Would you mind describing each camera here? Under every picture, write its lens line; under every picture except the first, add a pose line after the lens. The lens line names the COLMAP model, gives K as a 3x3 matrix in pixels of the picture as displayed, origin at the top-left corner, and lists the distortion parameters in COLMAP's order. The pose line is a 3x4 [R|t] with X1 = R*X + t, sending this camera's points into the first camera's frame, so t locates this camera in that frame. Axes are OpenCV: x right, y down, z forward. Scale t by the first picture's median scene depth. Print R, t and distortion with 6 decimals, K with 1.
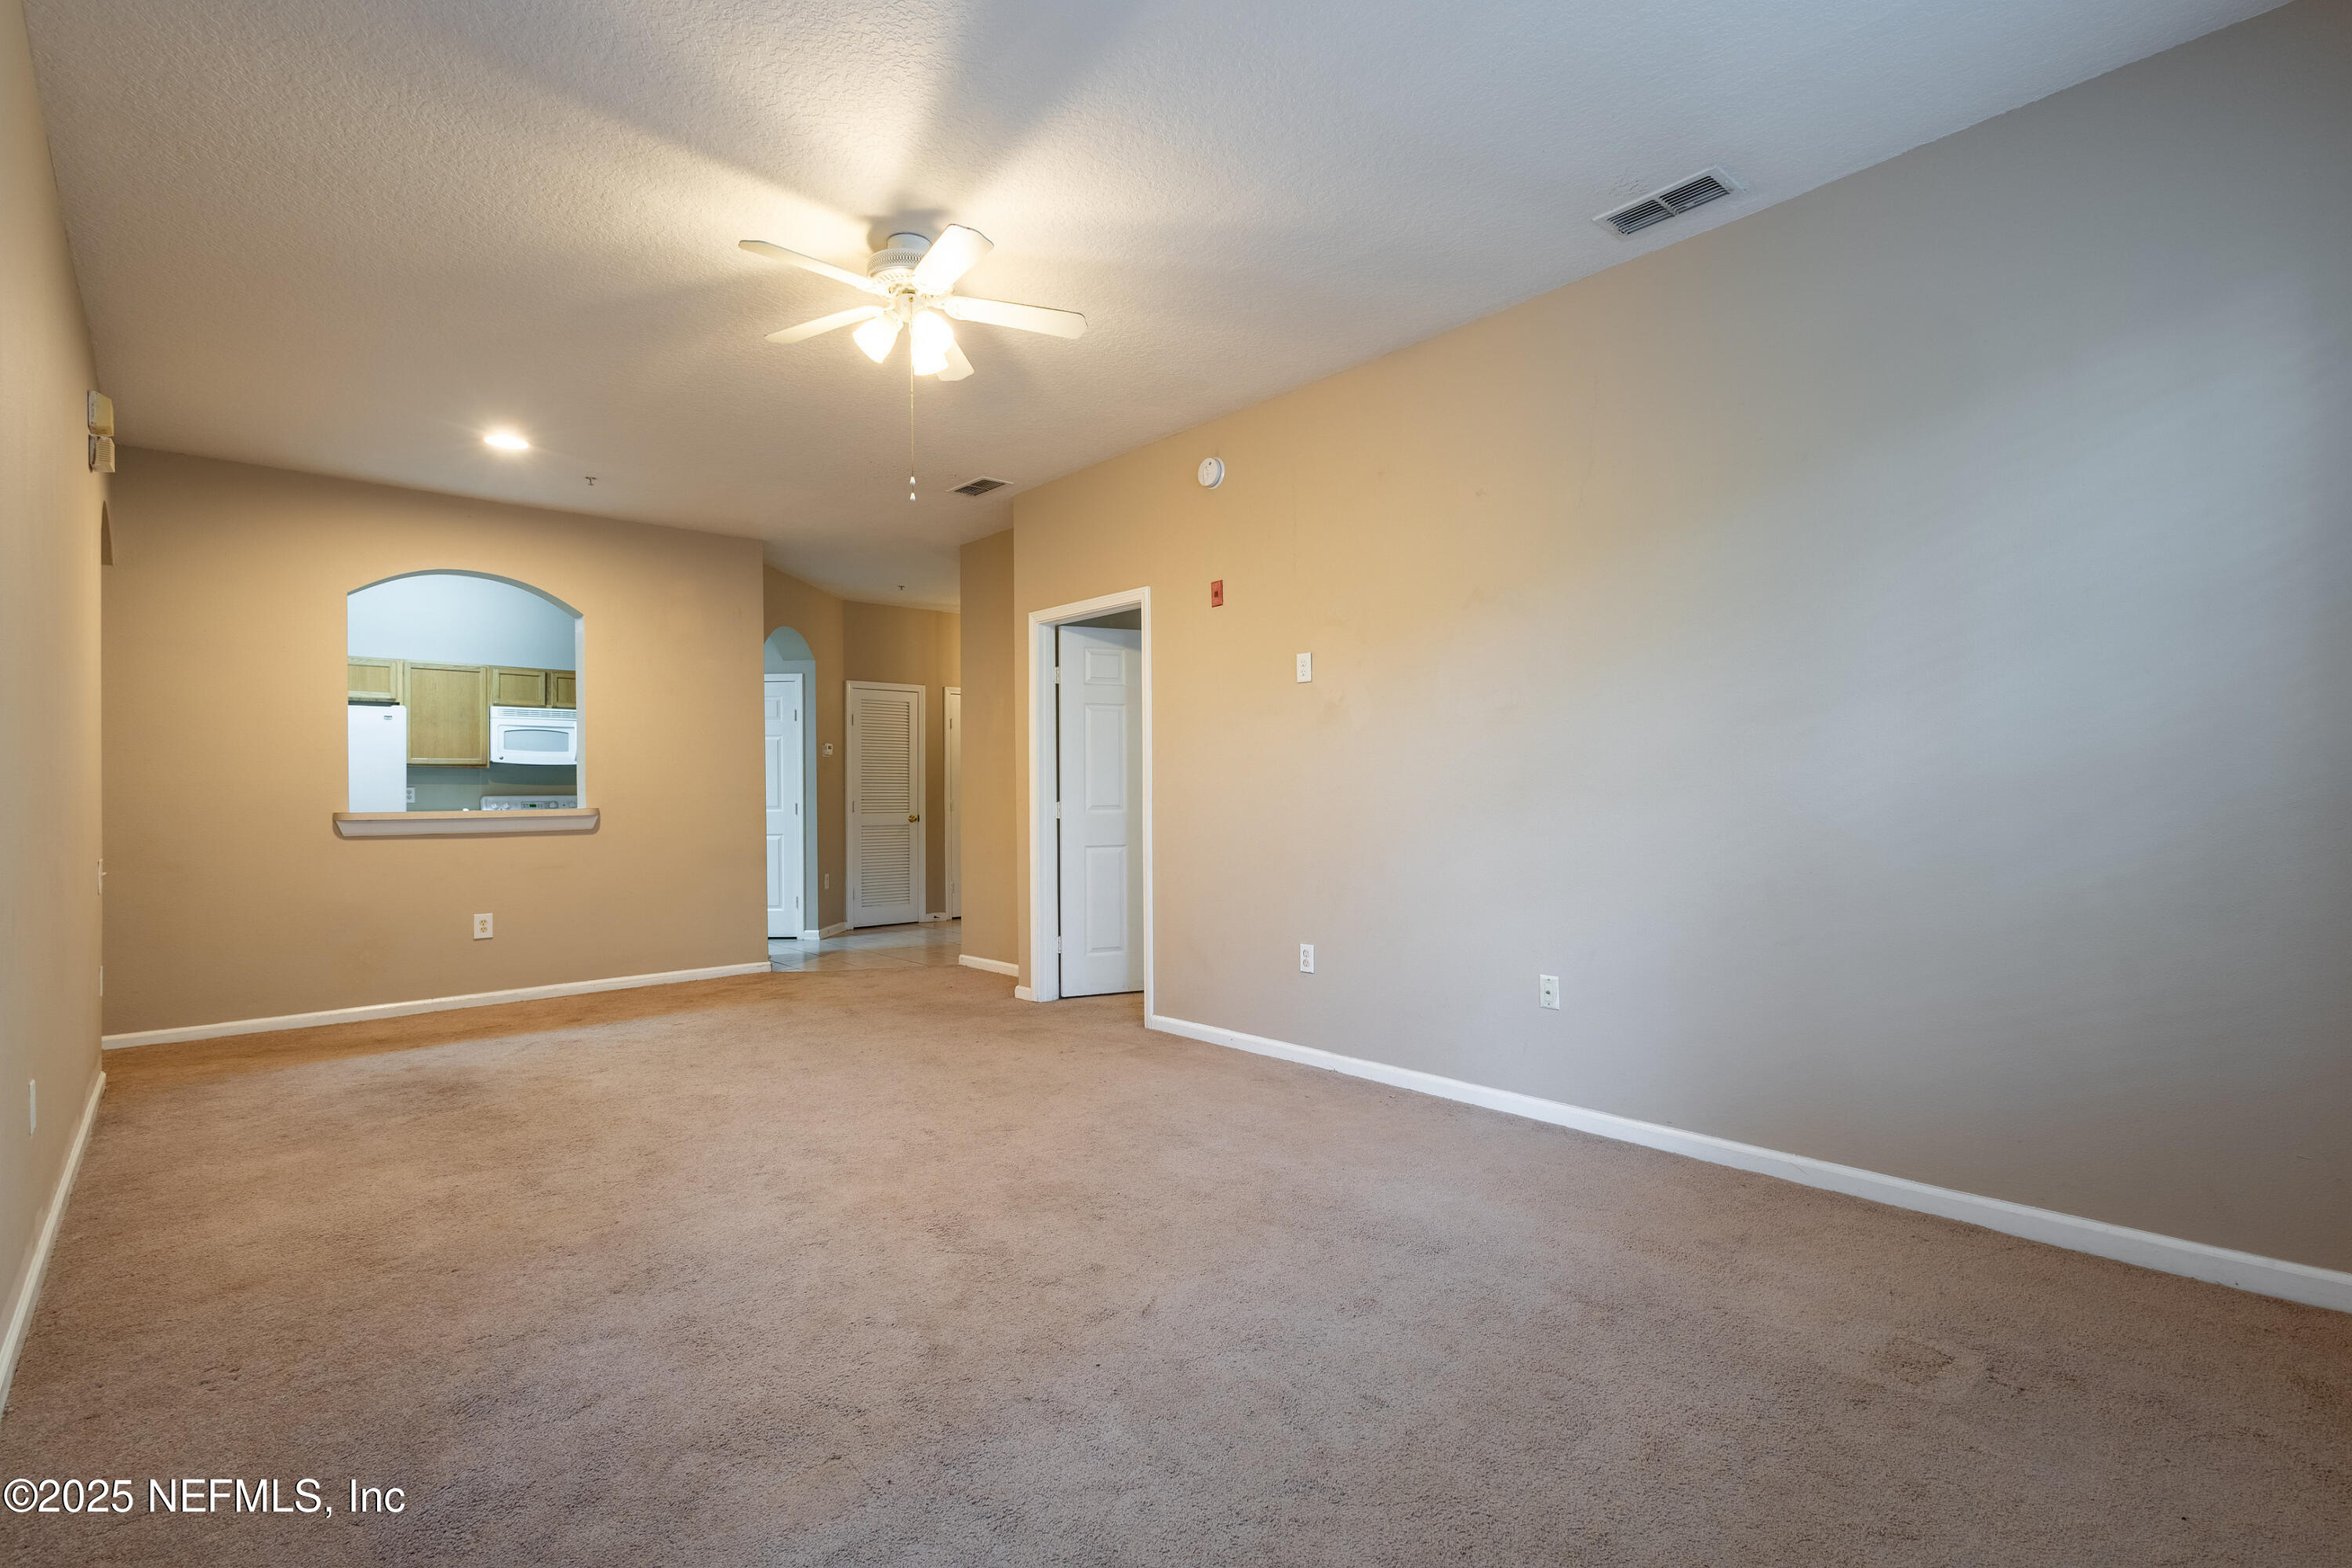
lens RADIAL K [[1085.1, 0, 1177.4], [0, 1085.1, 793.3], [0, 0, 1]] dist [0.002827, 0.000920]
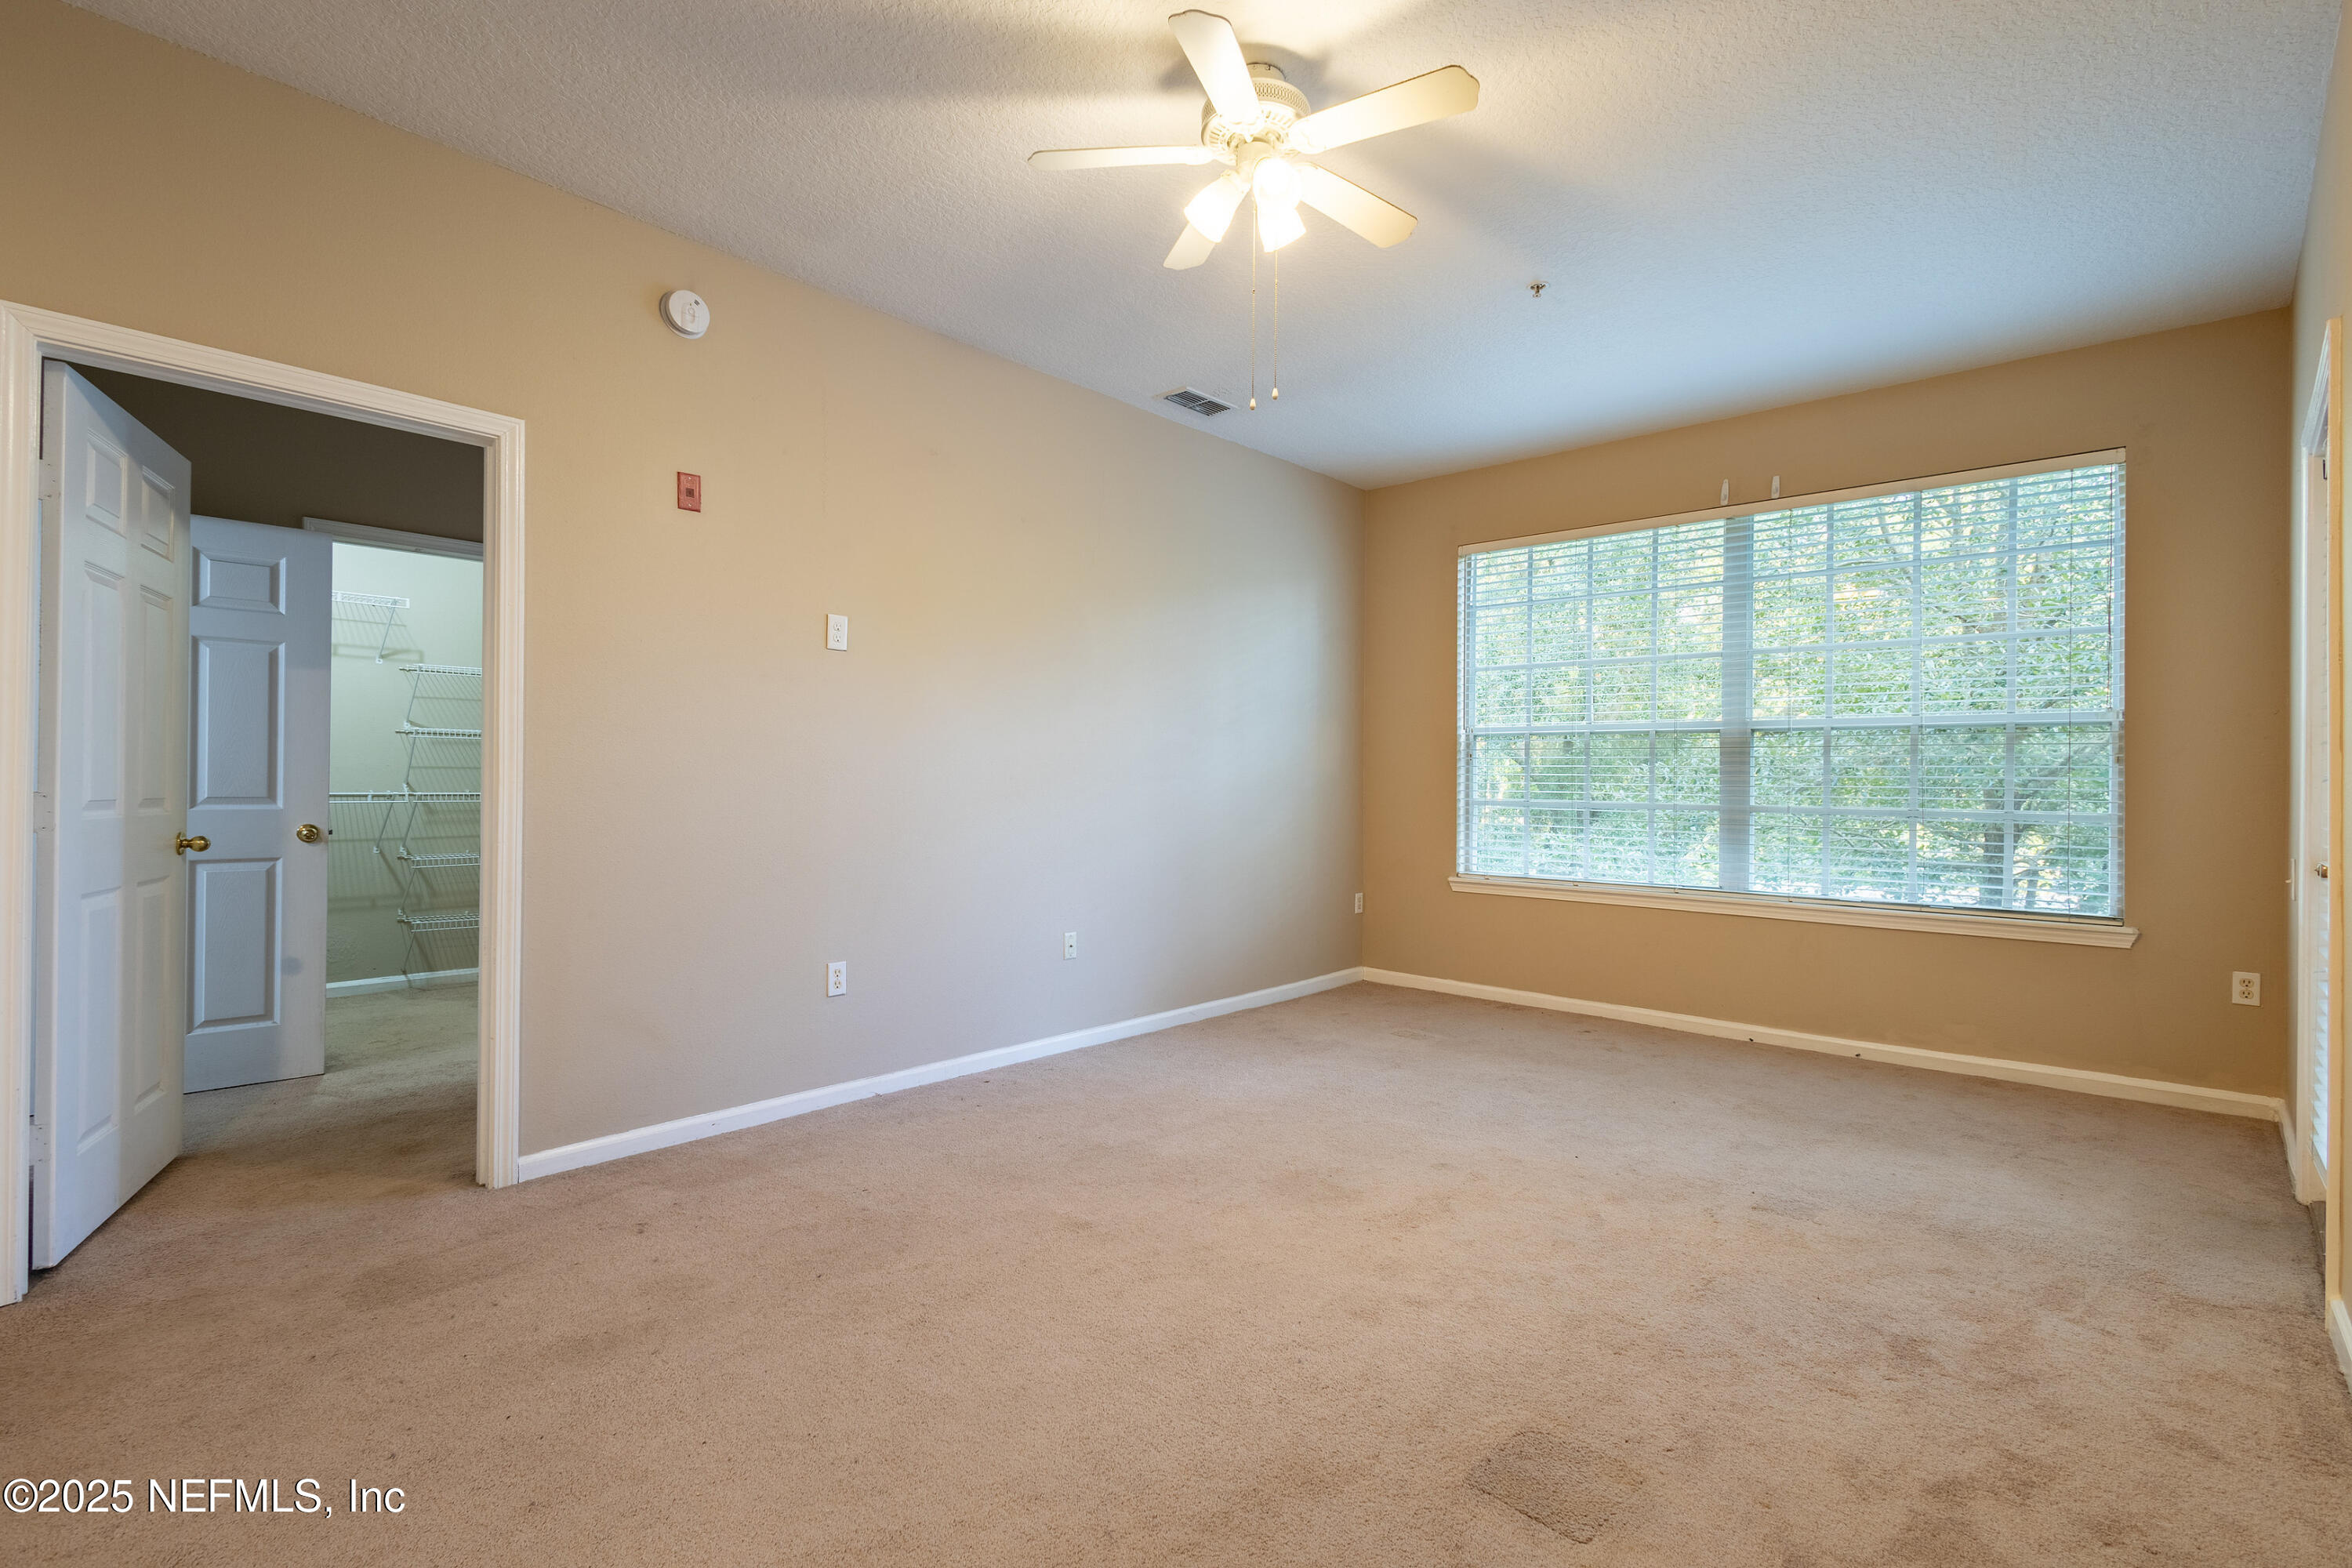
lens RADIAL K [[1085.1, 0, 1181.6], [0, 1085.1, 781.3], [0, 0, 1]] dist [0.002827, 0.000920]
pose [[-0.101452, 0.012027, 0.994768, -0.745676], [-0.009744, 0.999867, -0.013083, 0.007959], [-0.994793, -0.011021, -0.101322, 0.822389]]
